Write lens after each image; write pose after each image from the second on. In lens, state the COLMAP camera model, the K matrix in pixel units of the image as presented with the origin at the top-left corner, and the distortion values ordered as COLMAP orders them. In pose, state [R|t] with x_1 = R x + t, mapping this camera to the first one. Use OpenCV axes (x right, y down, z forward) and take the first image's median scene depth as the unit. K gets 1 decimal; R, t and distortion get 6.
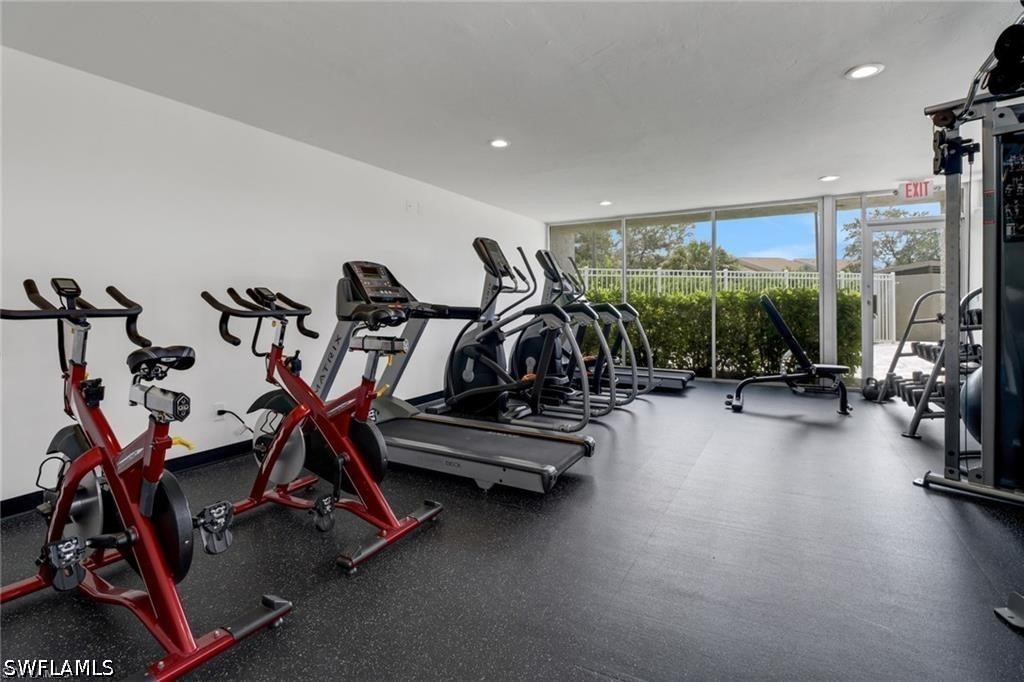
lens RADIAL K [[488.2, 0, 511.4], [0, 488.2, 316.8], [0, 0, 1]] dist [0.000015, -0.000416]
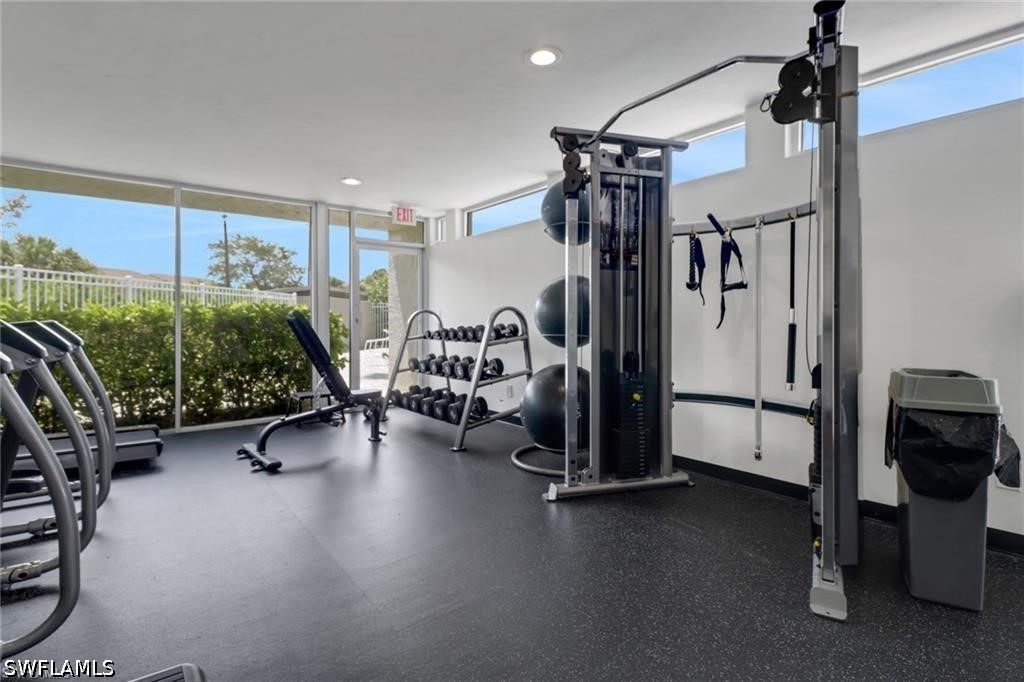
lens RADIAL K [[475.7, 0, 512.5], [0, 475.7, 332.7], [0, 0, 1]] dist [-0.023577, -0.000202]
pose [[0.352190, -0.020339, 0.935708, -0.059802], [0.023834, 0.999635, 0.012758, -0.010386], [-0.935625, 0.017808, 0.352546, 0.411053]]
